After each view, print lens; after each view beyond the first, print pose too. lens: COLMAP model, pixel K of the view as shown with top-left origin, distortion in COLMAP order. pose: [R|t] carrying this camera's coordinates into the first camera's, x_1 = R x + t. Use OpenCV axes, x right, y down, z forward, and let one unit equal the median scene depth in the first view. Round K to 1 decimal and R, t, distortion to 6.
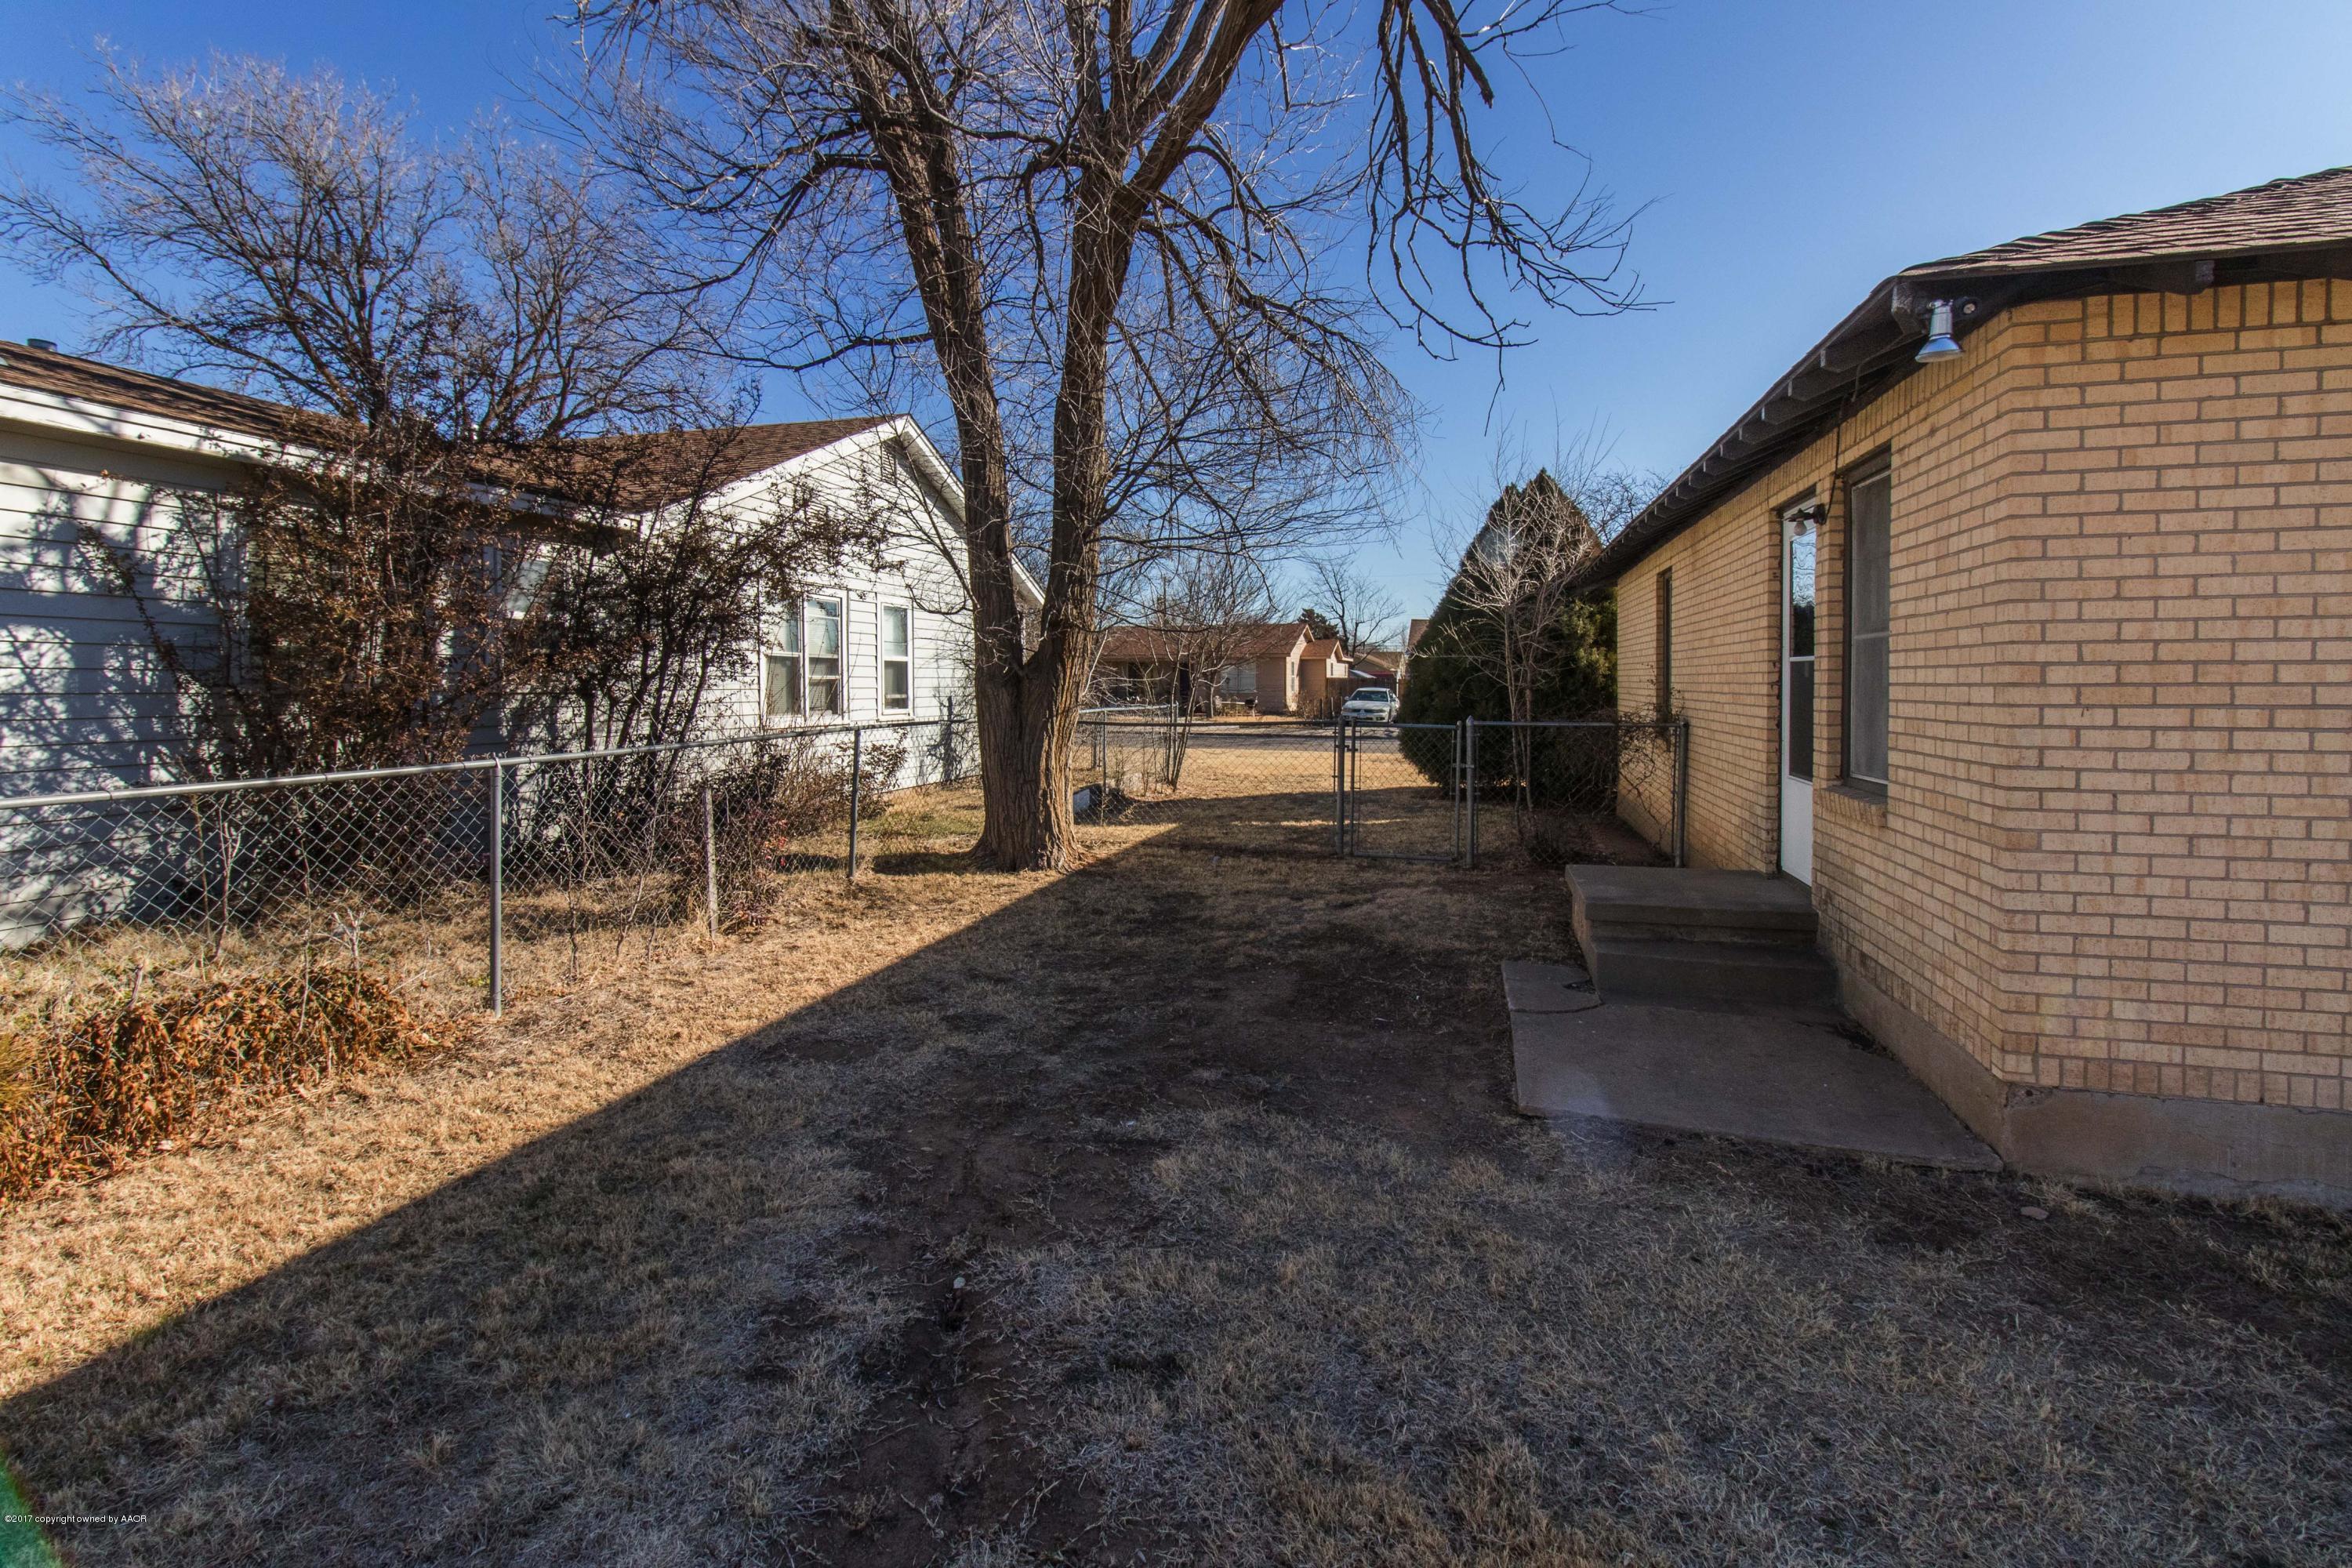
lens RADIAL K [[1086.3, 0, 1171.6], [0, 1086.3, 737.6], [0, 0, 1]] dist [0.000424, 0.000783]
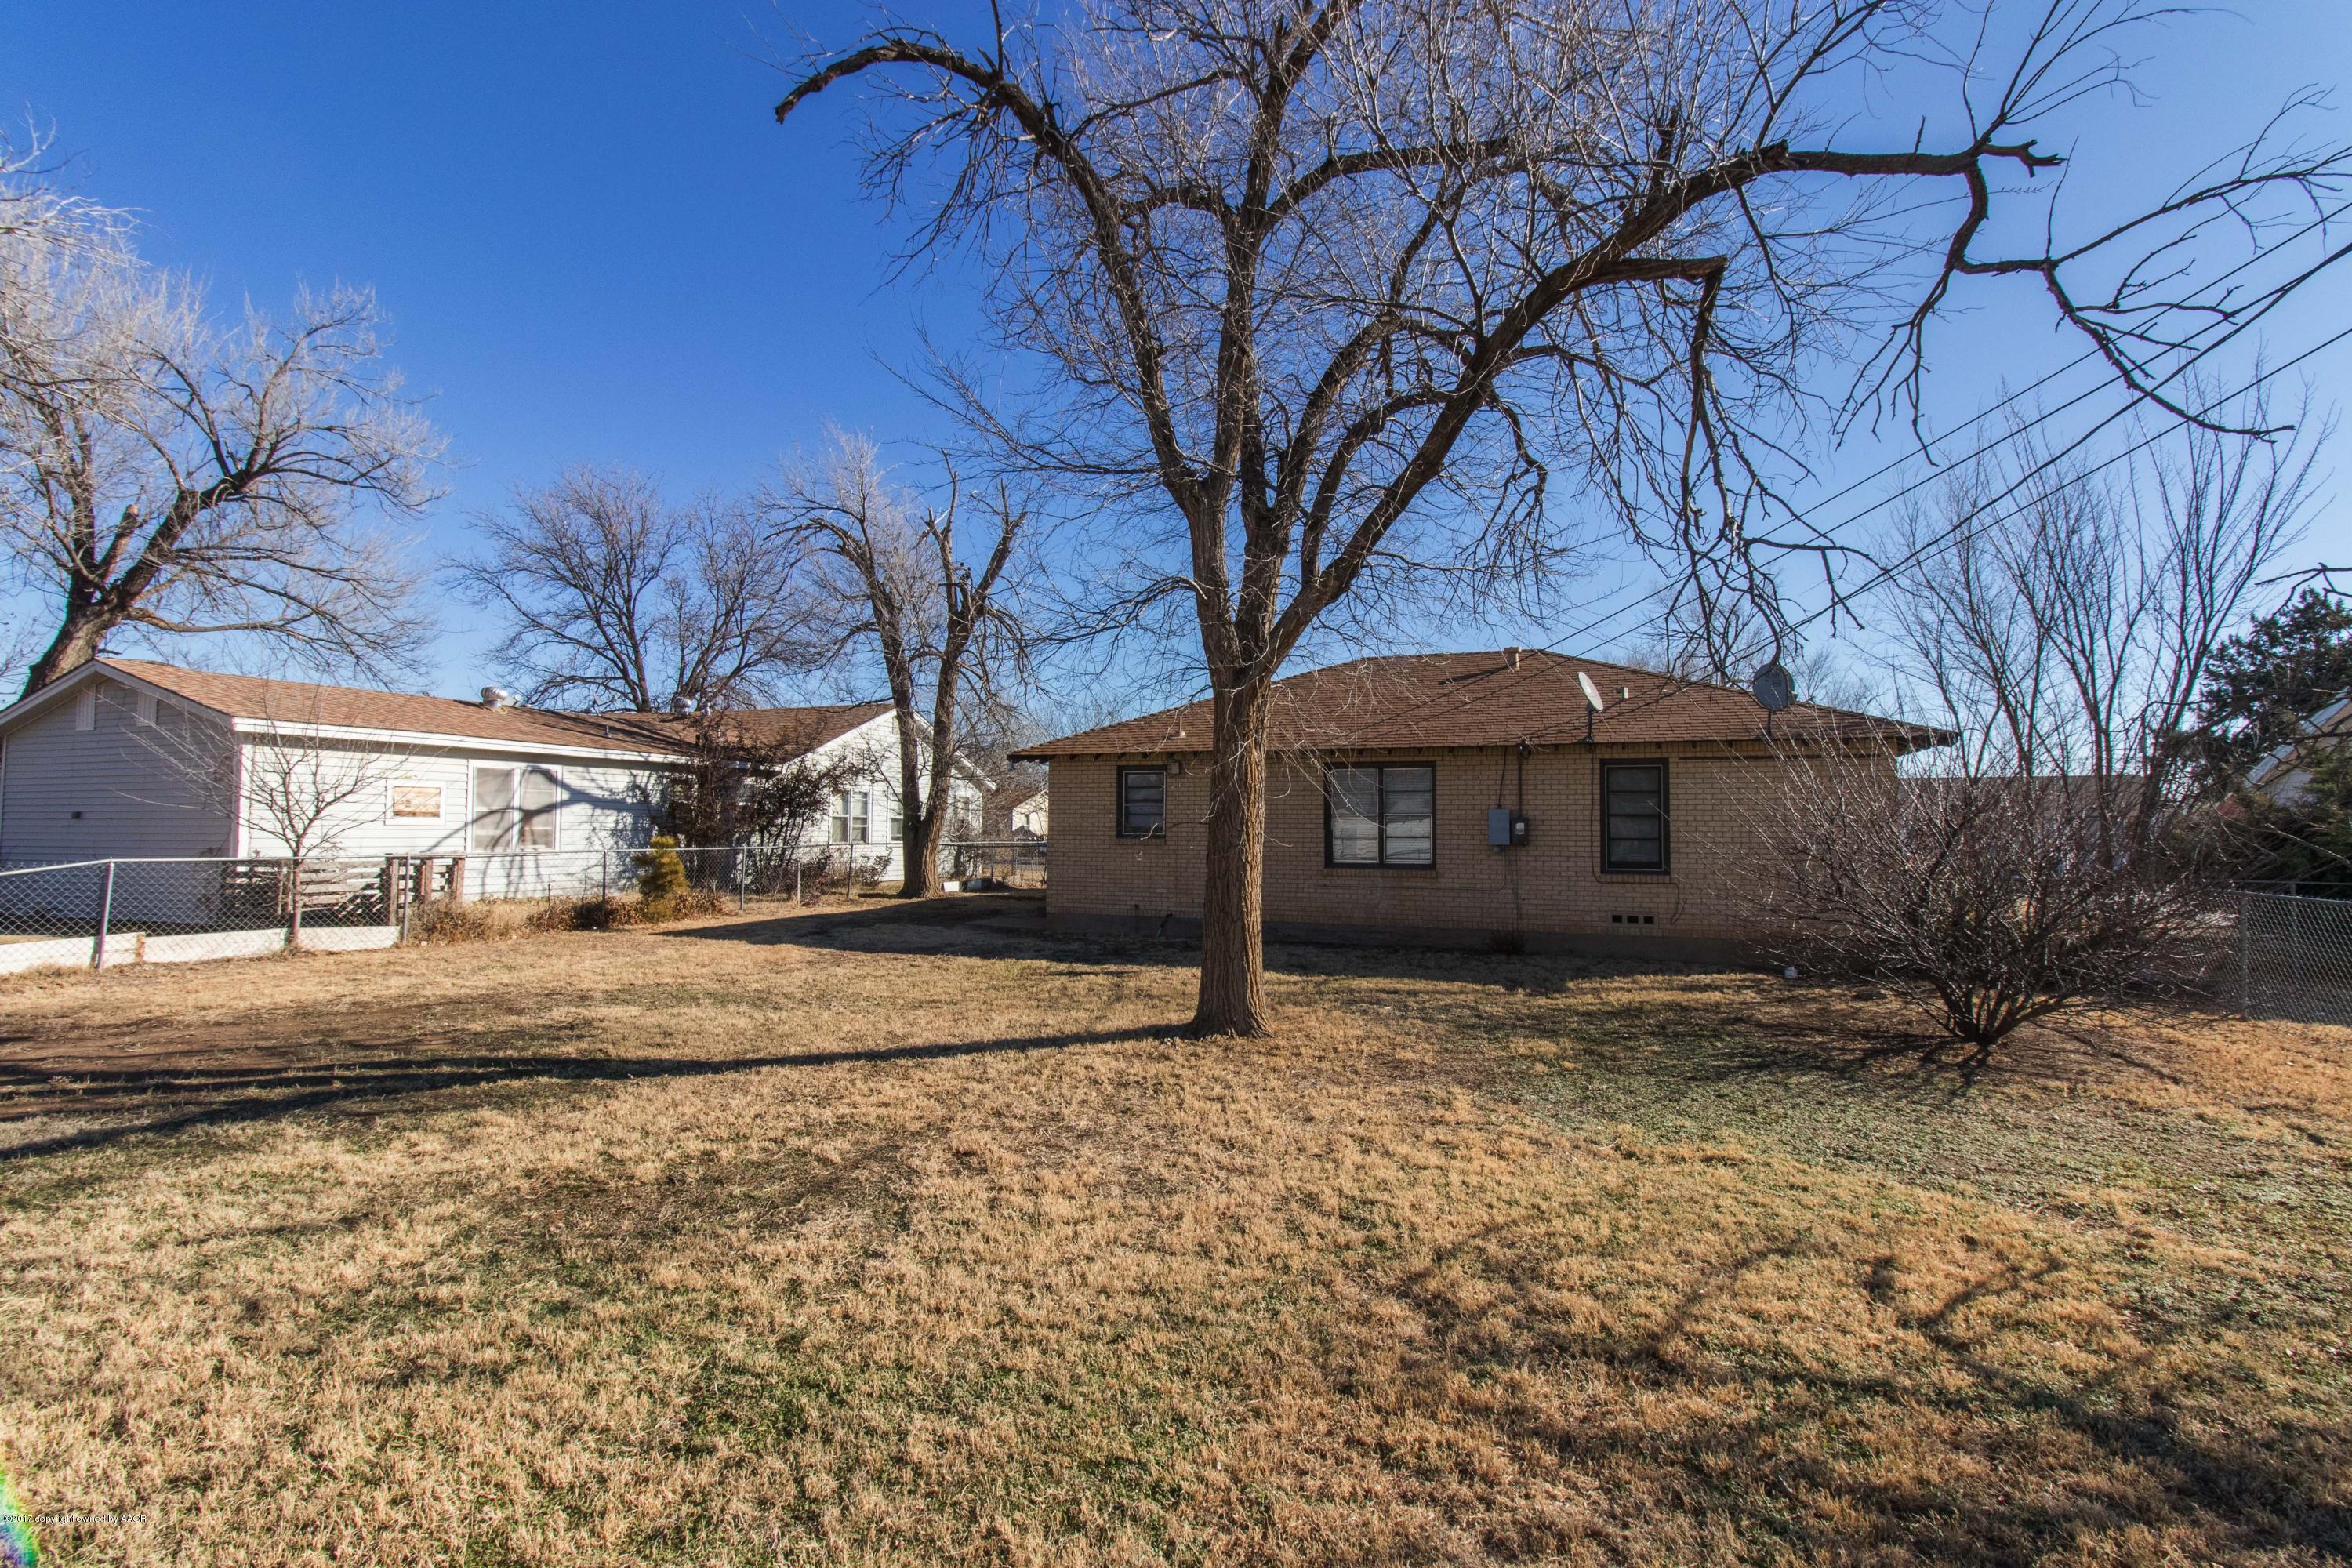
lens RADIAL K [[1086.3, 0, 1177.5], [0, 1086.3, 779.7], [0, 0, 1]] dist [0.000424, 0.000783]
pose [[0.994856, 0.000785, -0.101291, 0.716250], [-0.010761, 0.995130, -0.097983, 0.078314], [0.100721, 0.098569, 0.990020, -1.479765]]
